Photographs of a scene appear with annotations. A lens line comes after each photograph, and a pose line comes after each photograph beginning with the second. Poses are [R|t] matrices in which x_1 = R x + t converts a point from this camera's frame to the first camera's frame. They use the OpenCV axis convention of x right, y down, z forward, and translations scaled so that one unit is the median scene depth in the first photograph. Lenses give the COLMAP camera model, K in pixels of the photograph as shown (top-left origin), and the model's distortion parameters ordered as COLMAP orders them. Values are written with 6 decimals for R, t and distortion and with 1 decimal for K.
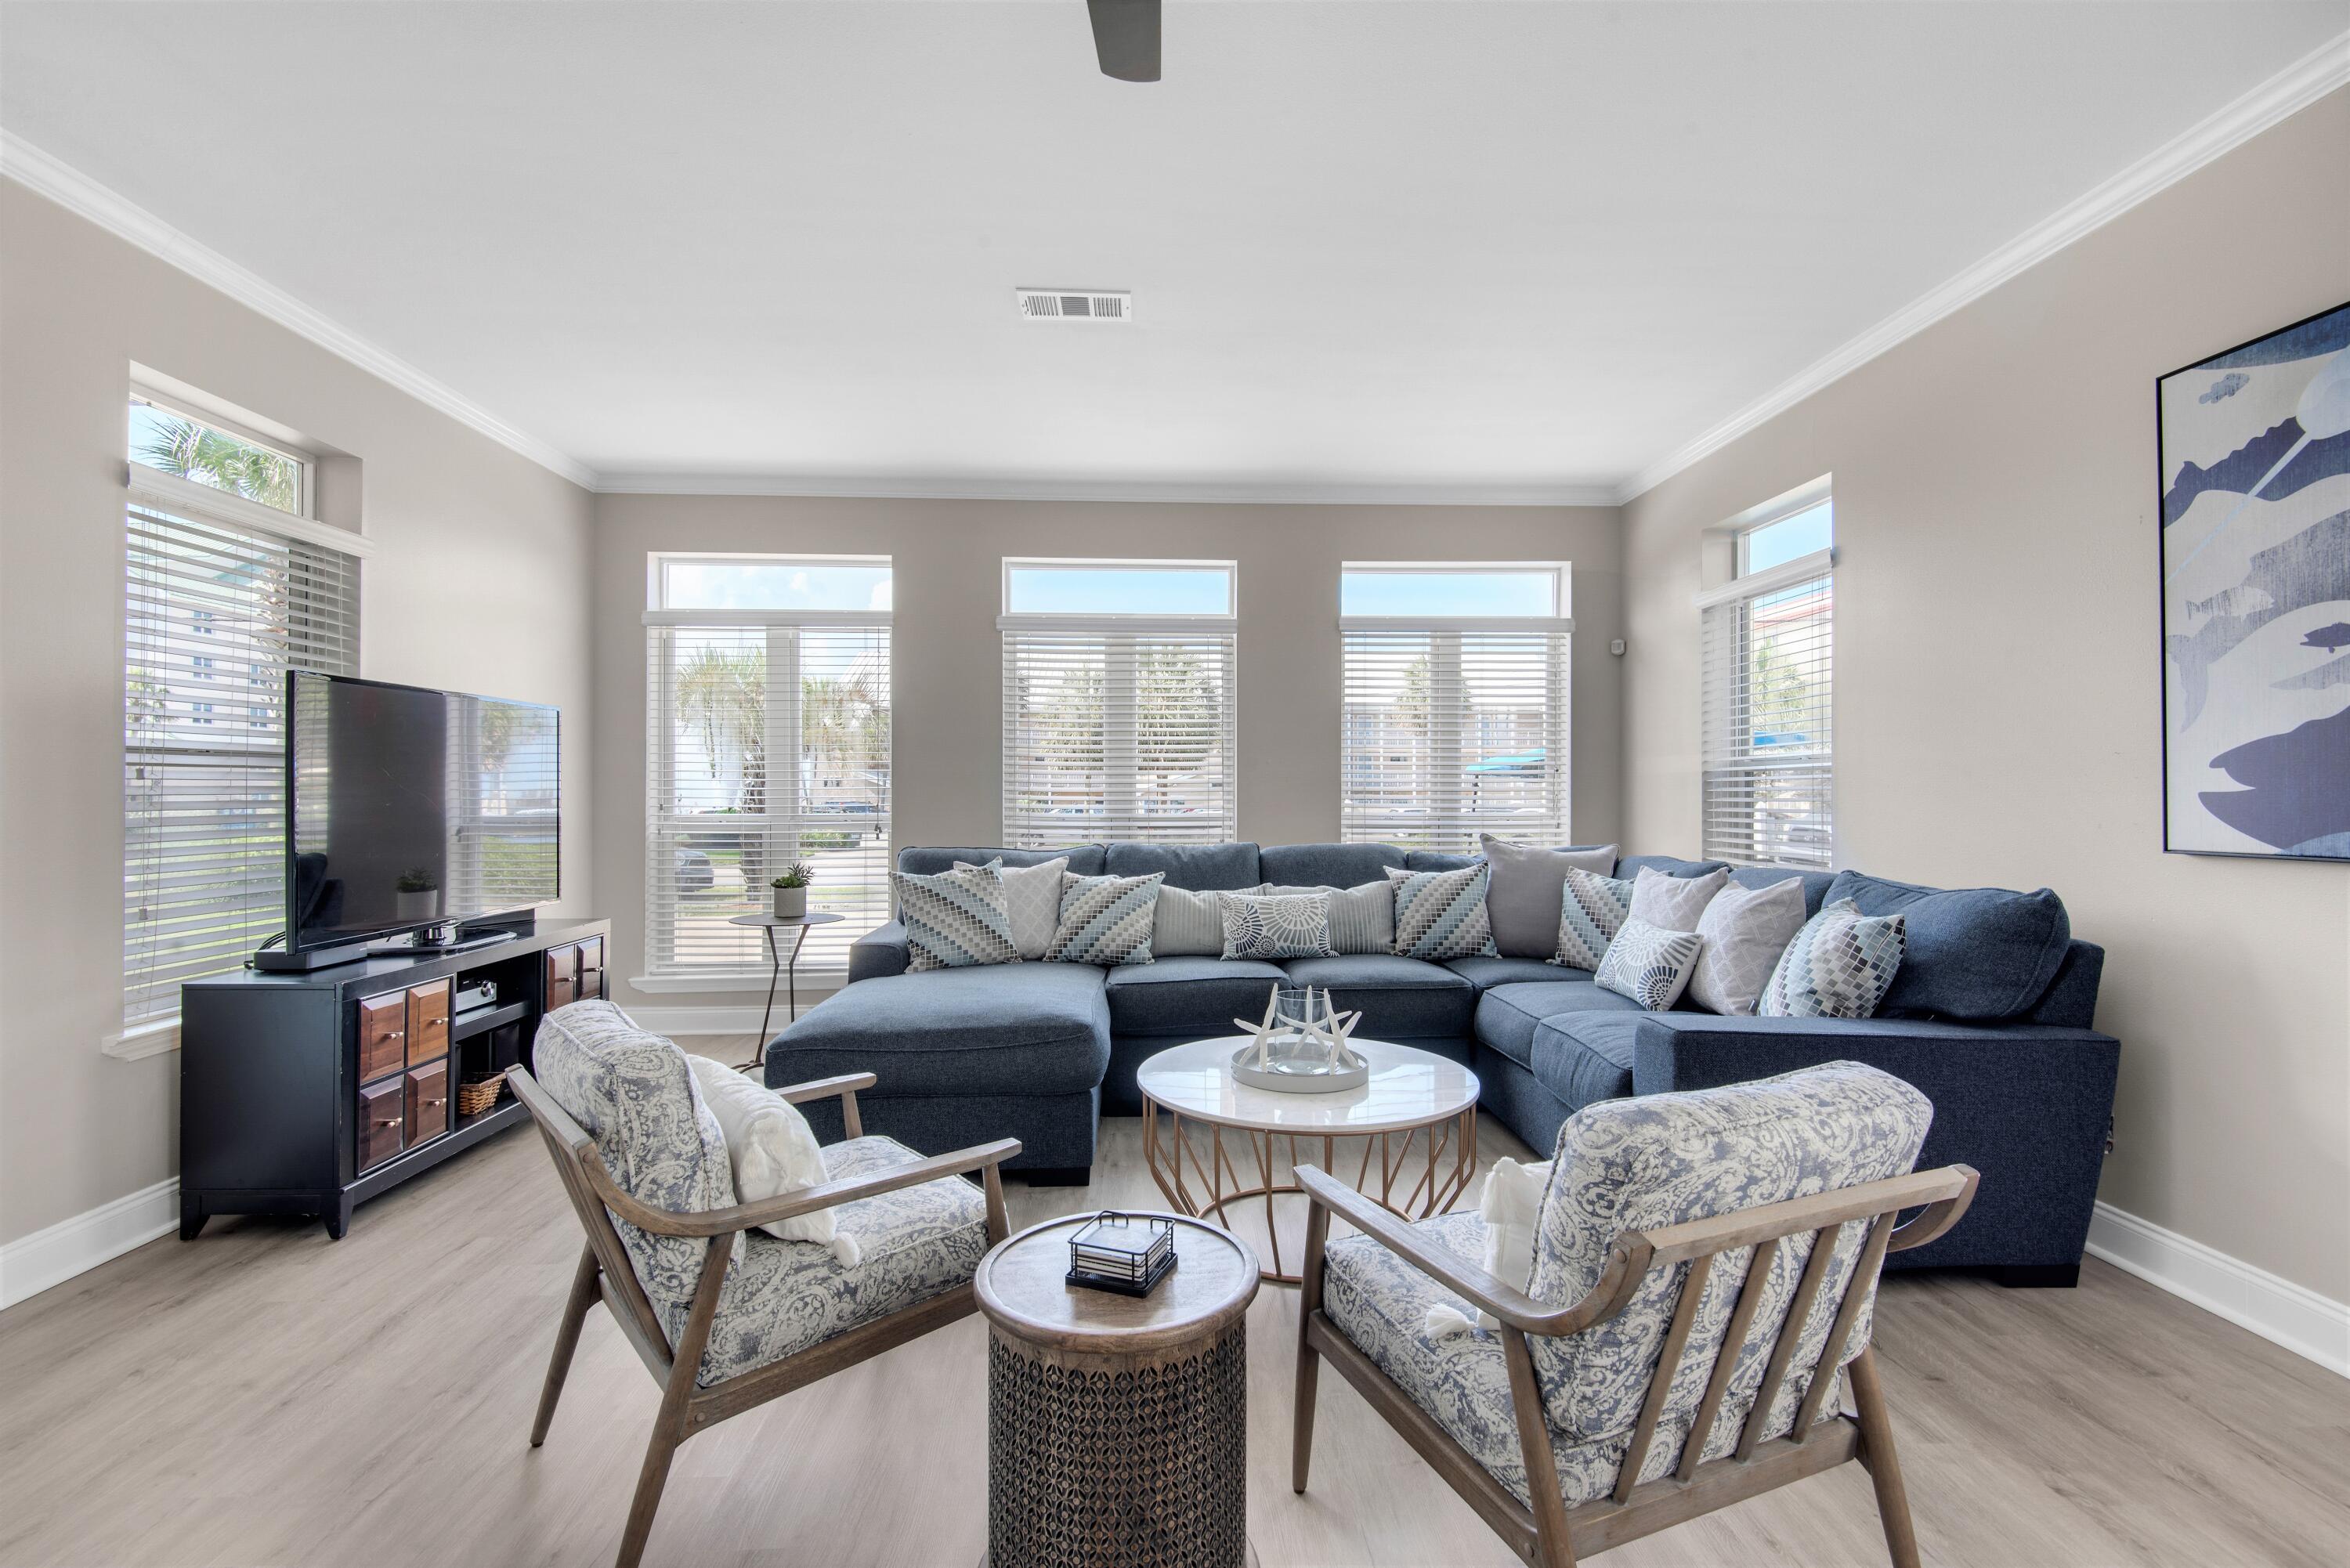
lens RADIAL K [[1078.5, 0, 1162.2], [0, 1078.5, 776.3], [0, 0, 1]] dist [-0.023373, -0.001877]
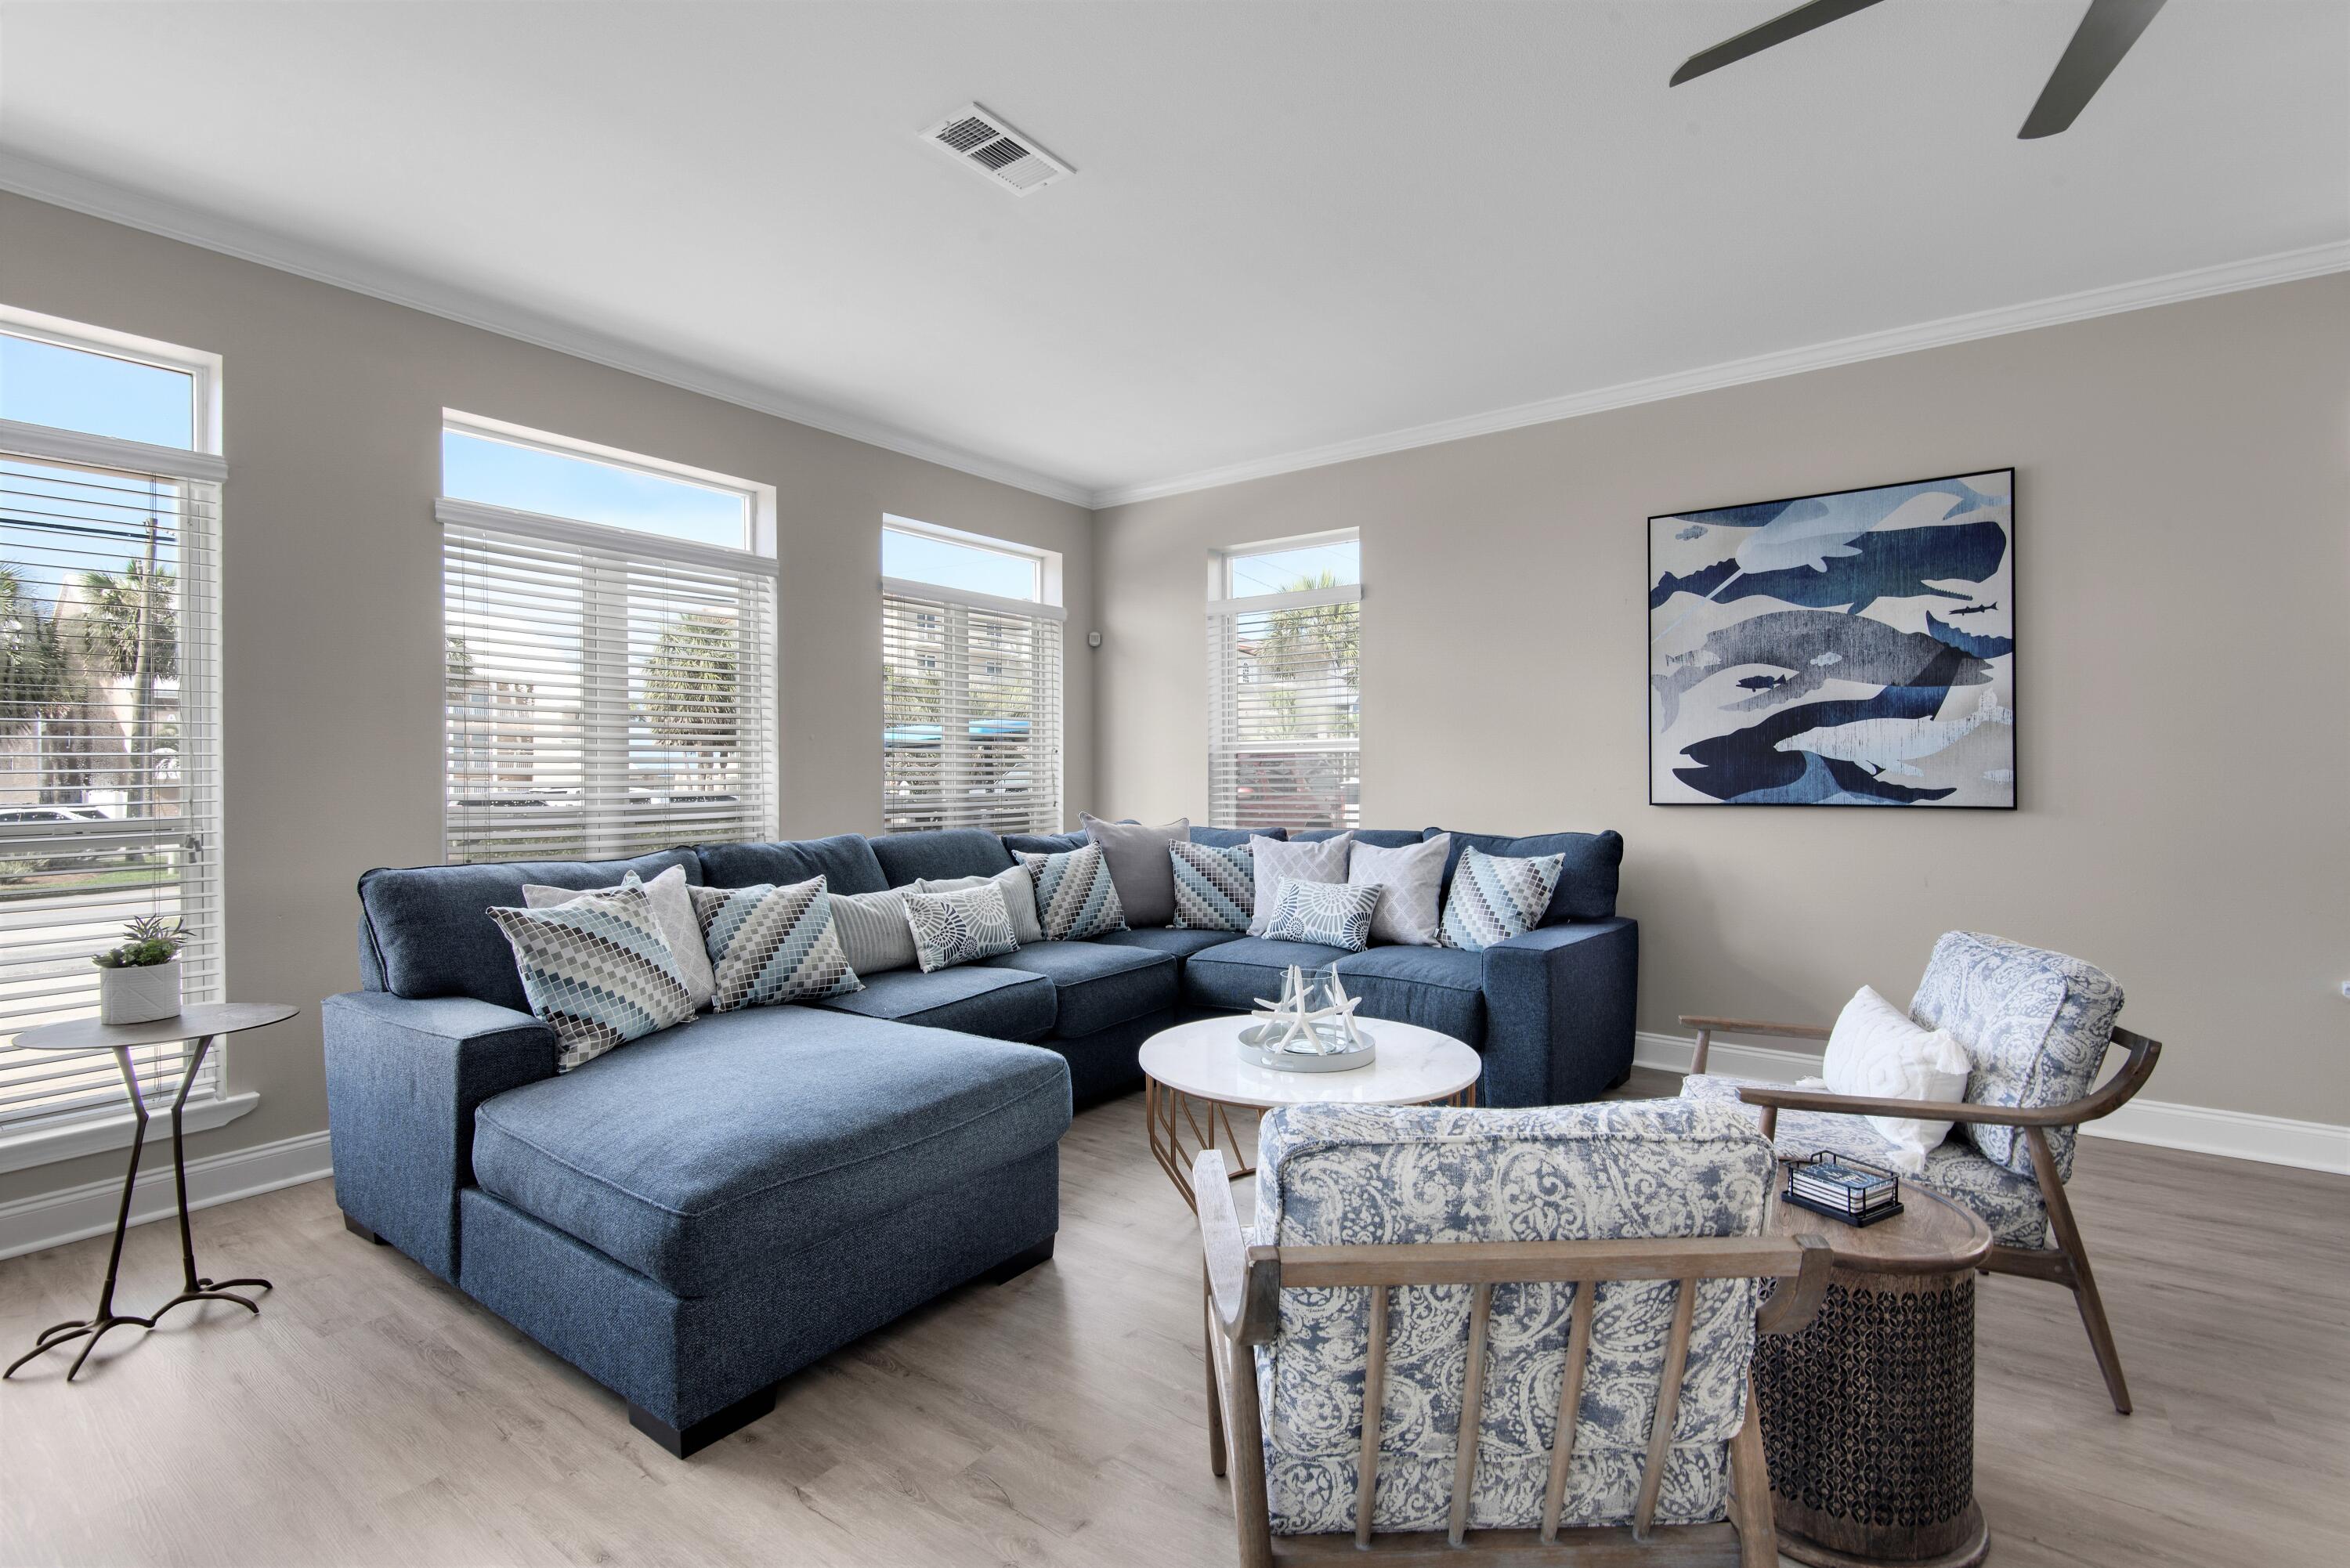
lens RADIAL K [[1078.5, 0, 1168.6], [0, 1078.5, 790.0], [0, 0, 1]] dist [-0.023373, -0.001877]
pose [[0.597690, -0.015496, 0.801578, -0.819043], [-0.004691, 0.999728, 0.022825, 0.013065], [-0.801714, -0.017402, 0.597455, 0.565482]]
